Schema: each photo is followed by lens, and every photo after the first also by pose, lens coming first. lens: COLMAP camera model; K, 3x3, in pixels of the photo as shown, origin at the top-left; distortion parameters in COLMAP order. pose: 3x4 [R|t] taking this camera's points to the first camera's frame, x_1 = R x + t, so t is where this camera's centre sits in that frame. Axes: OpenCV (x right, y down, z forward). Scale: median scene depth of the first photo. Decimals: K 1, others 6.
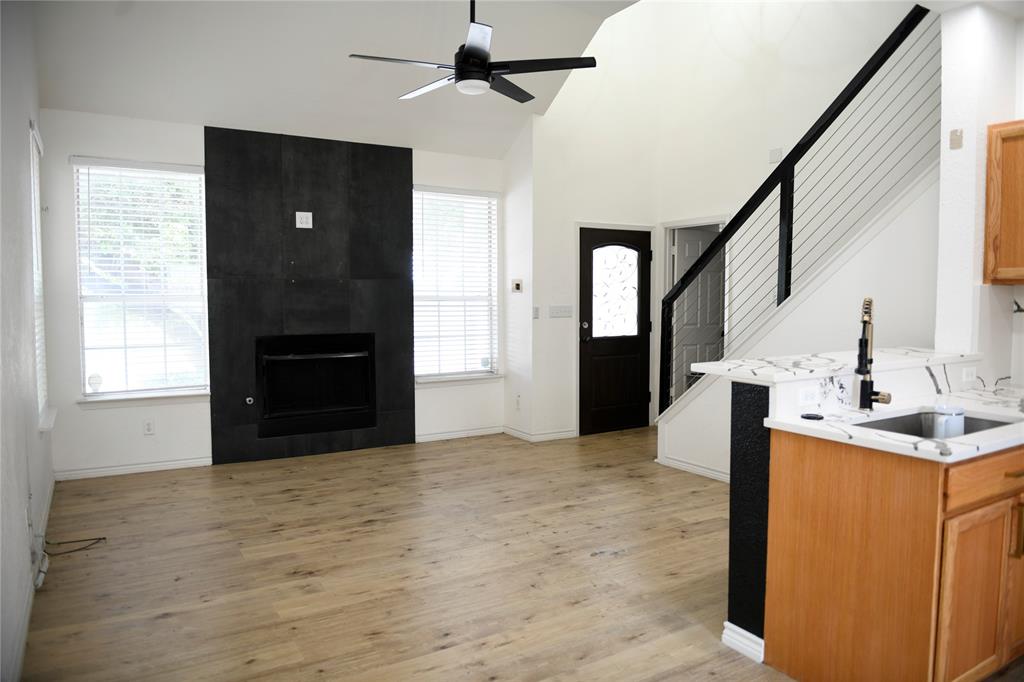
lens RADIAL K [[692.2, 0, 515.1], [0, 692.2, 337.3], [0, 0, 1]] dist [-0.045212, -0.006926]
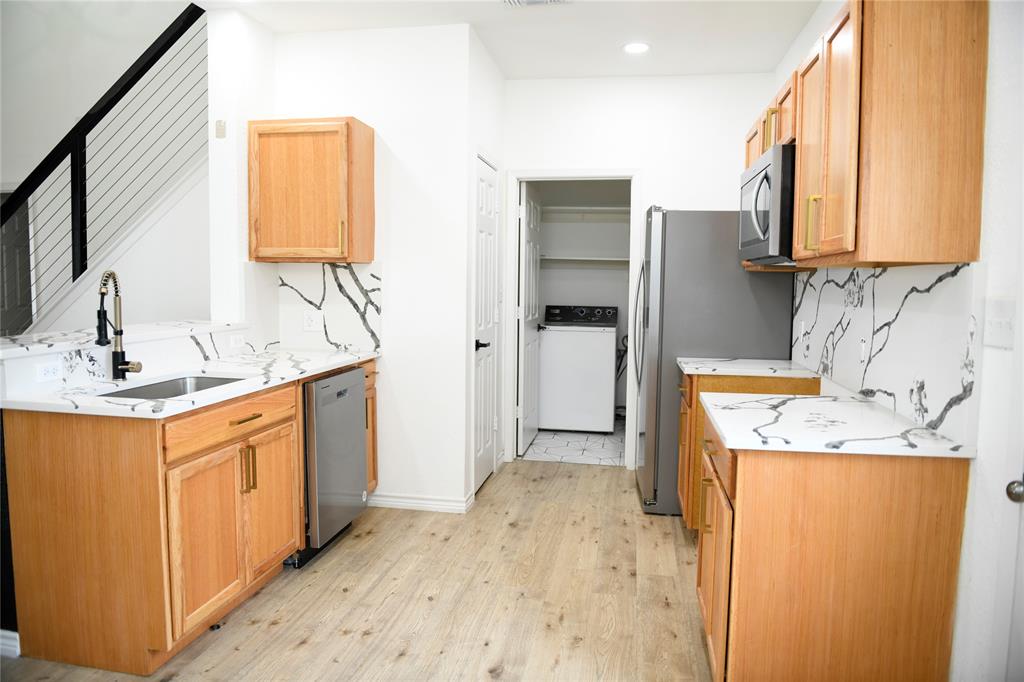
lens RADIAL K [[692.2, 0, 511.8], [0, 692.2, 336.0], [0, 0, 1]] dist [-0.045212, -0.006926]
pose [[0.663083, -0.053251, 0.746649, 0.127087], [0.035214, 0.998581, 0.039946, 0.017598], [-0.747717, -0.000195, 0.664017, -0.104374]]
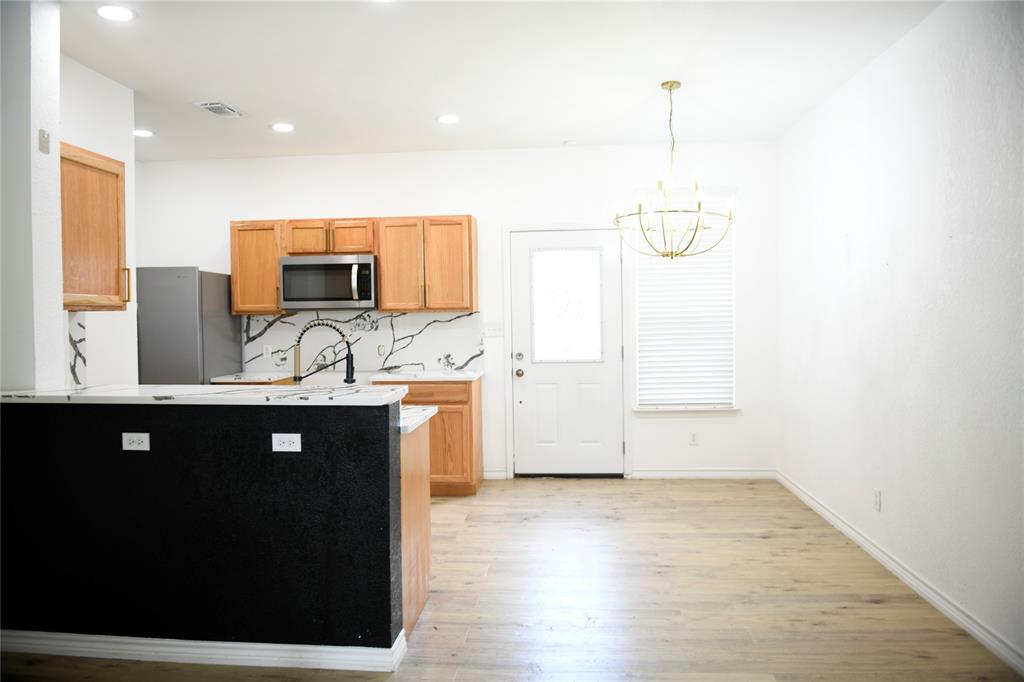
lens RADIAL K [[692.2, 0, 511.3], [0, 692.2, 339.7], [0, 0, 1]] dist [-0.045212, -0.006926]
pose [[-0.806389, -0.014723, 0.591202, -0.365165], [0.047264, 0.994888, 0.089244, -0.098147], [-0.589493, 0.099908, -0.801571, 1.474010]]
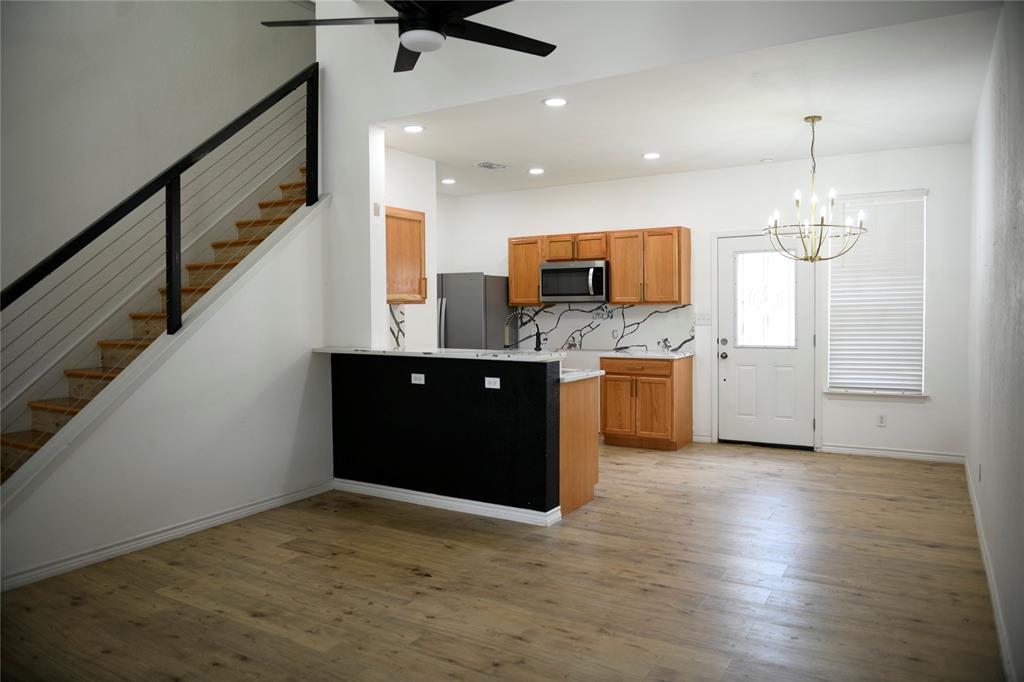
lens RADIAL K [[692.2, 0, 515.6], [0, 692.2, 342.0], [0, 0, 1]] dist [-0.045212, -0.006926]
pose [[-0.453108, -0.043190, 0.890409, -0.975603], [0.064316, 0.994639, 0.080974, -0.108691], [-0.889132, 0.093958, -0.447902, 1.570037]]
